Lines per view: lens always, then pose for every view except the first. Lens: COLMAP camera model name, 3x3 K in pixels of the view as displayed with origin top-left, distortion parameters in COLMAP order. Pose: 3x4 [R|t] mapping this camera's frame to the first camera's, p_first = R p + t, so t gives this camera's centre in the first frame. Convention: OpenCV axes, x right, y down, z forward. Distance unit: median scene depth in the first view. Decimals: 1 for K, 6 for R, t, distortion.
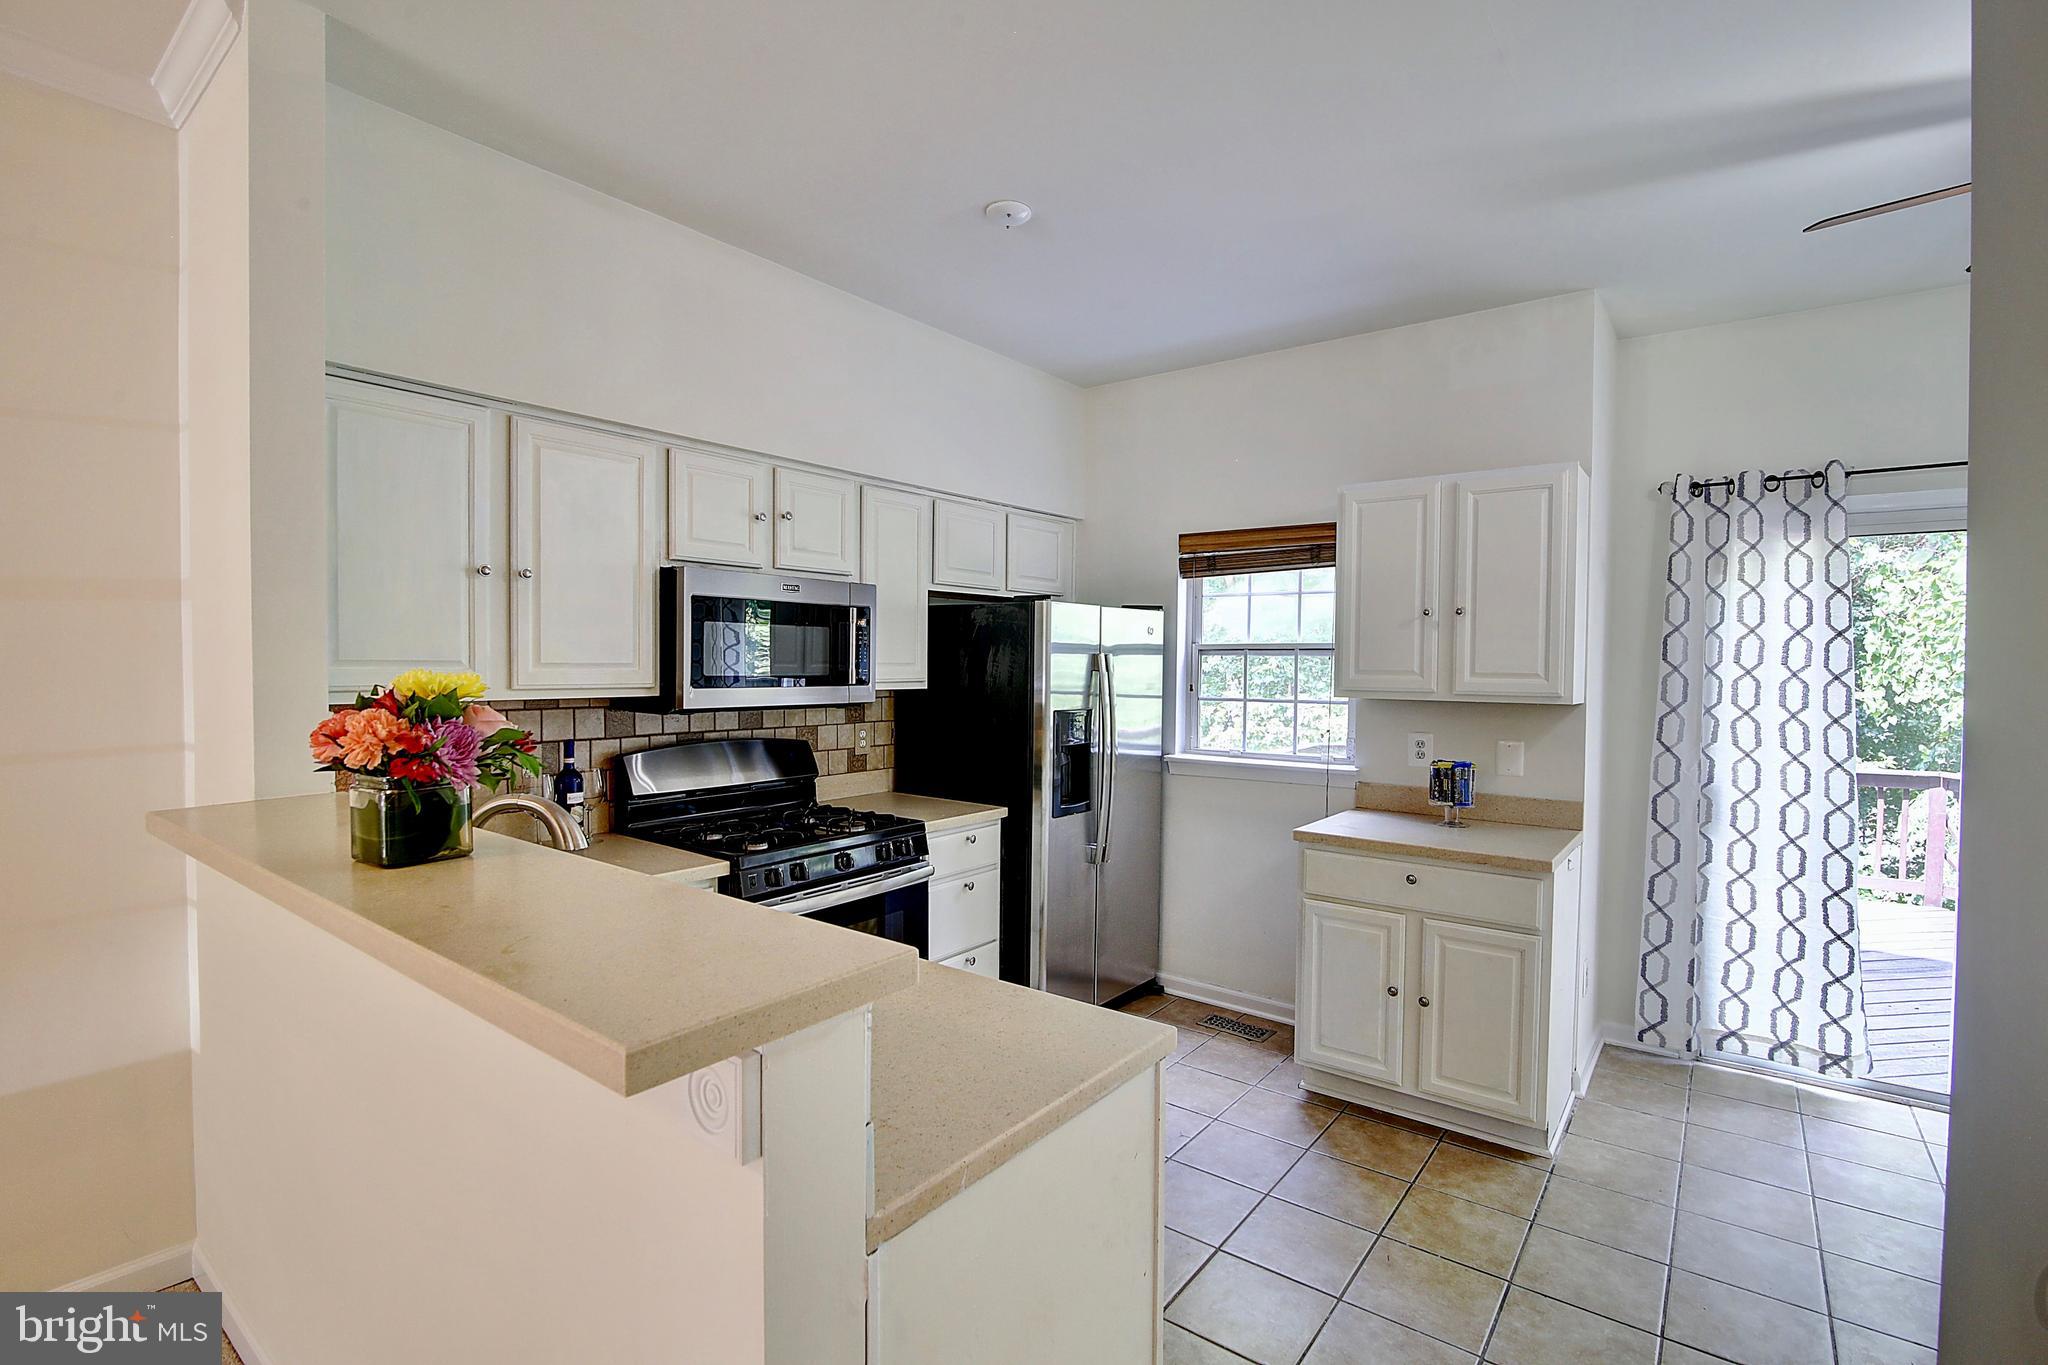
lens RADIAL K [[965.2, 0, 1019.1], [0, 965.2, 689.4], [0, 0, 1]] dist [-0.019443, 0.000326]
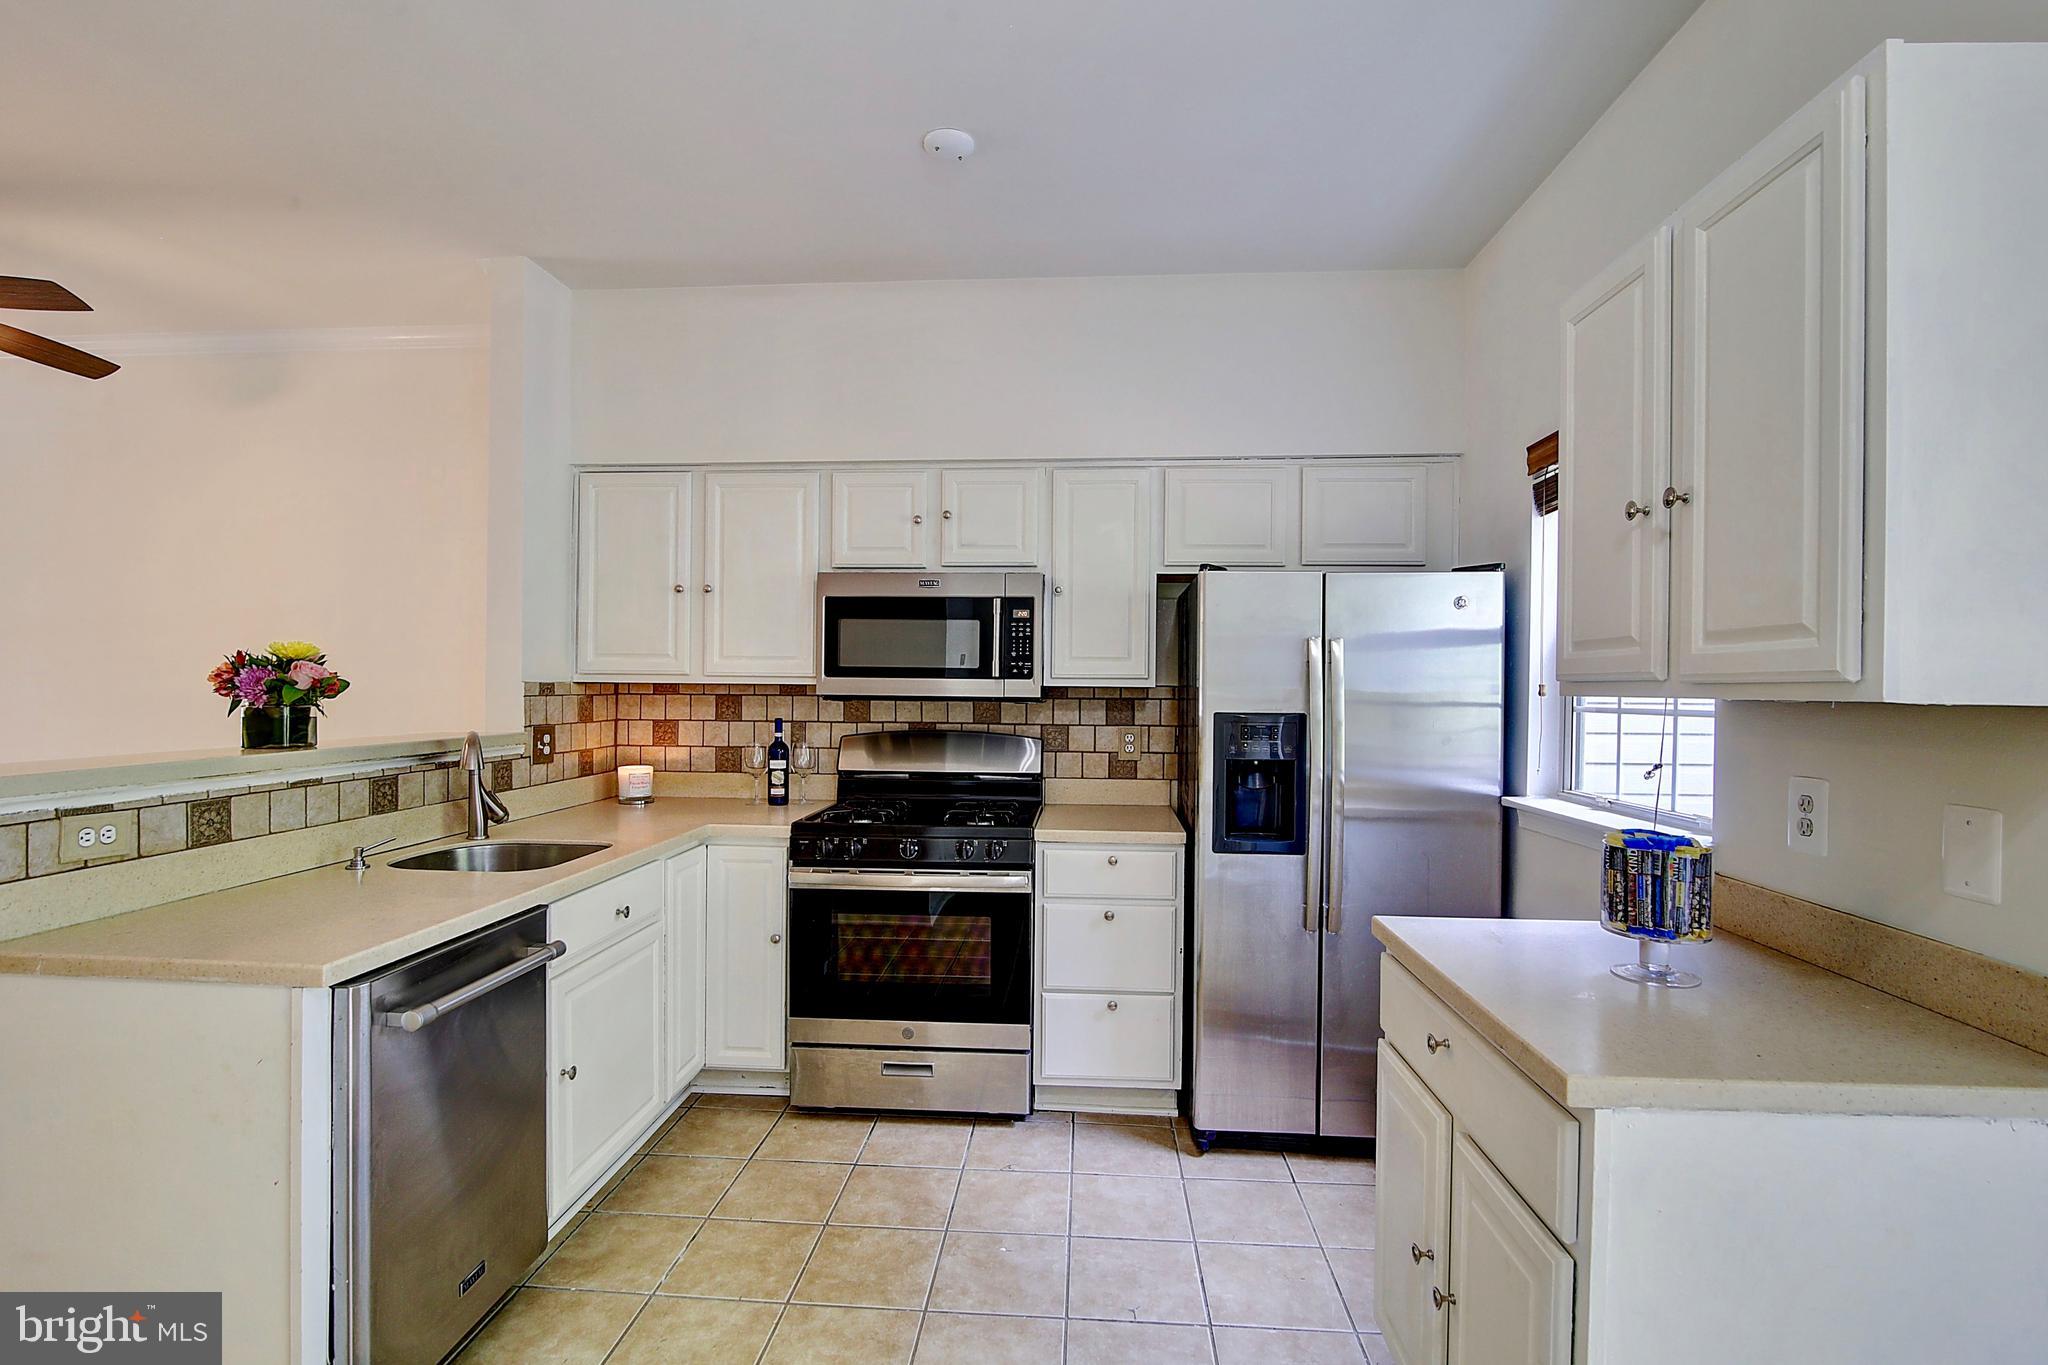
lens RADIAL K [[965.2, 0, 1019.1], [0, 965.2, 689.4], [0, 0, 1]] dist [-0.019443, 0.000326]
pose [[0.541985, -0.000750, -0.840388, 0.628422], [-0.029018, 0.999387, -0.019606, 0.024056], [0.839887, 0.035013, 0.541631, 0.470207]]
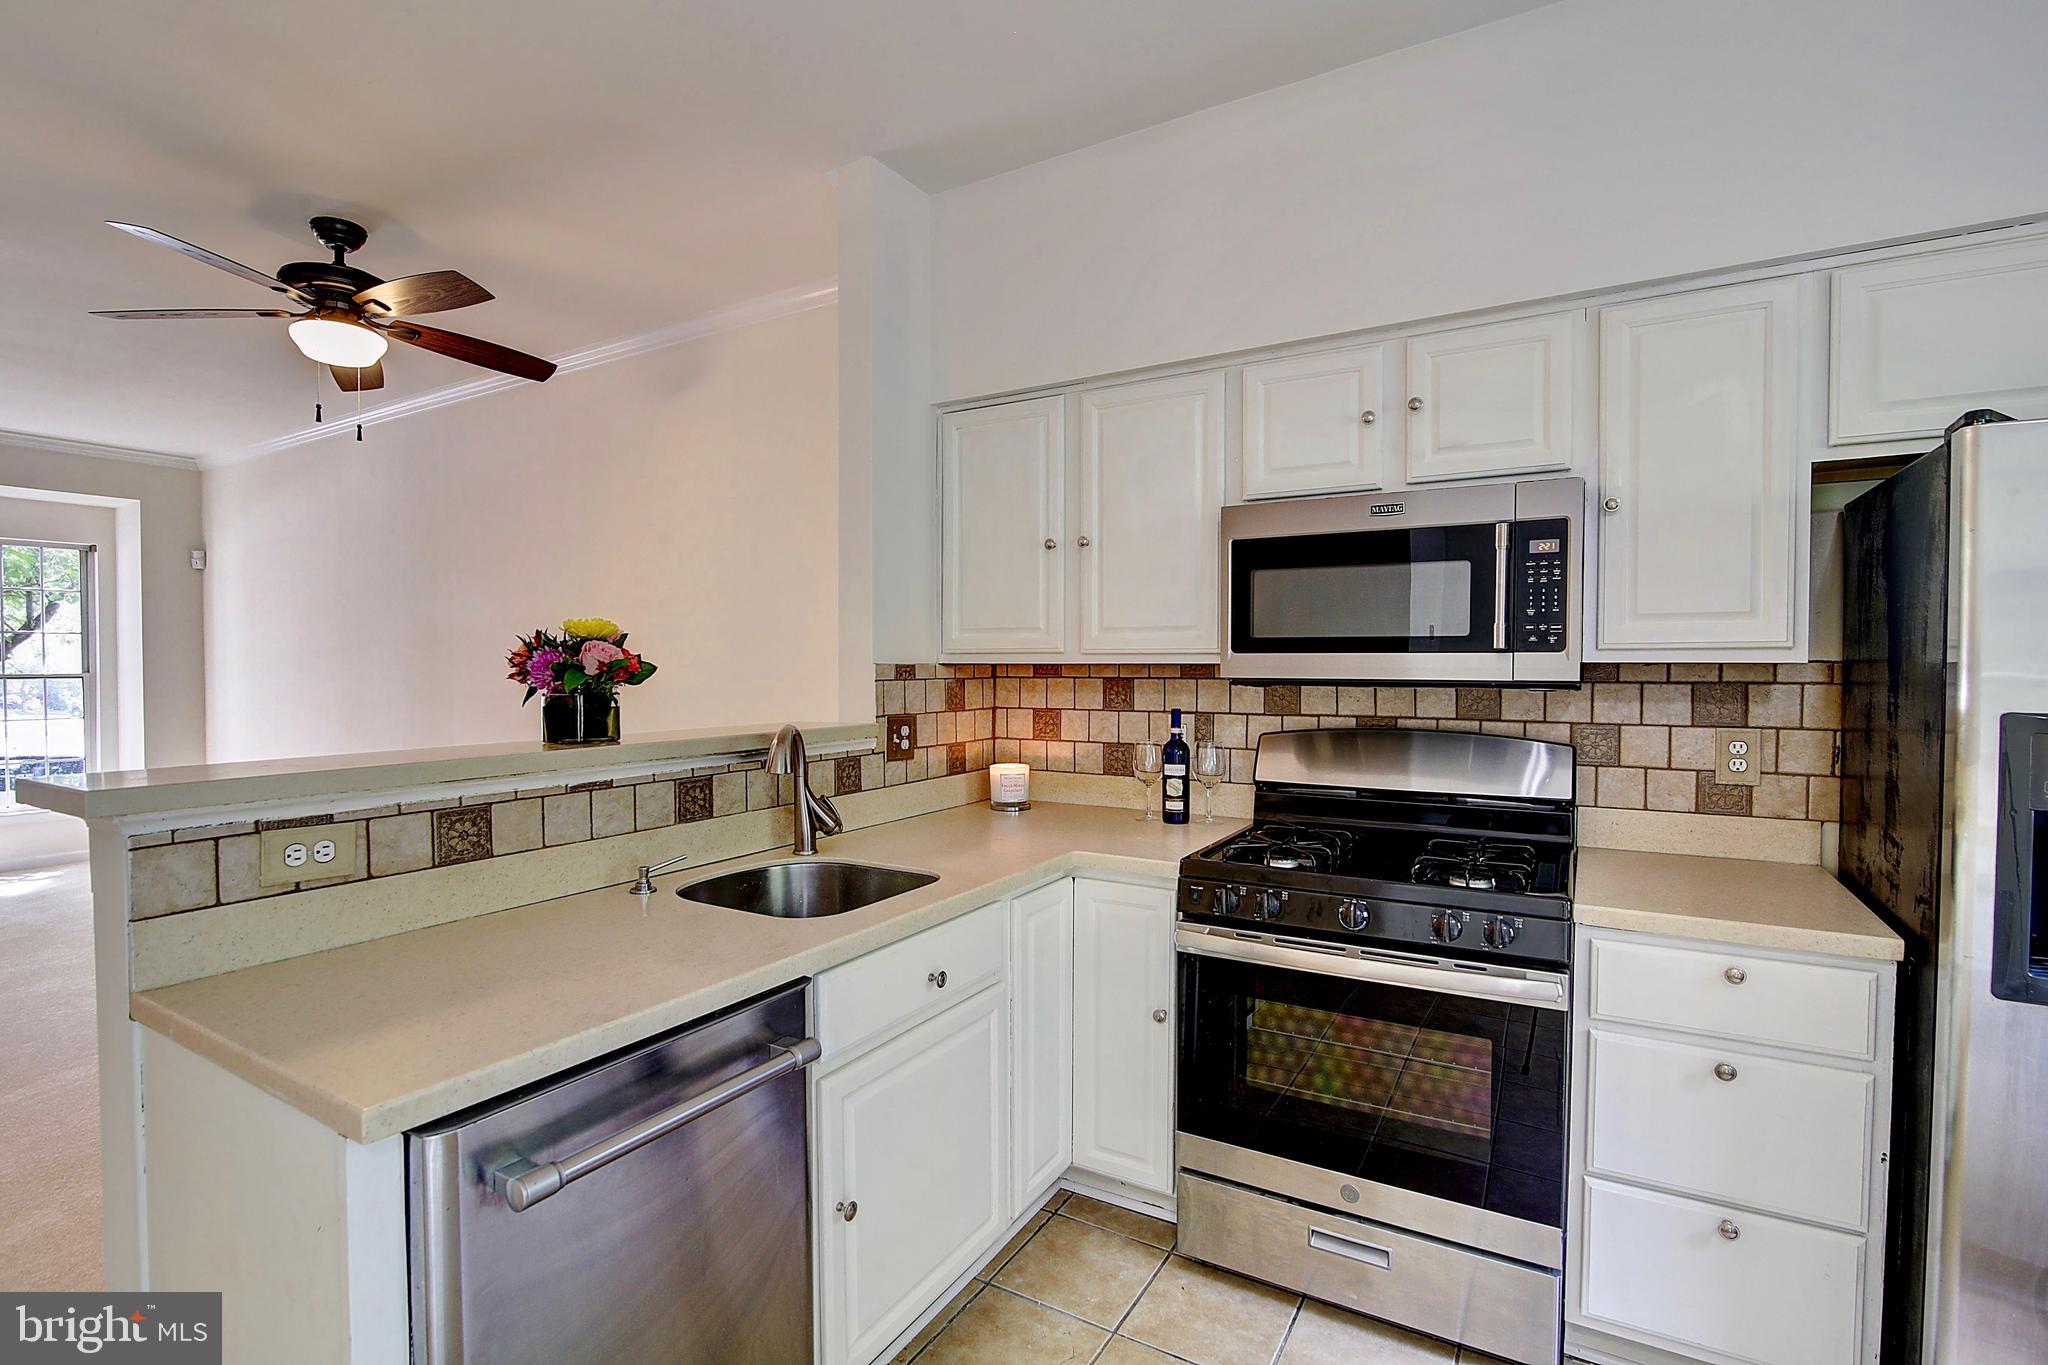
lens RADIAL K [[965.2, 0, 1019.1], [0, 965.2, 689.4], [0, 0, 1]] dist [-0.019443, 0.000326]
pose [[0.113878, 0.016500, -0.993358, 0.379948], [-0.028354, 0.999509, 0.013352, 0.019491], [0.993090, 0.026645, 0.114290, 0.600023]]
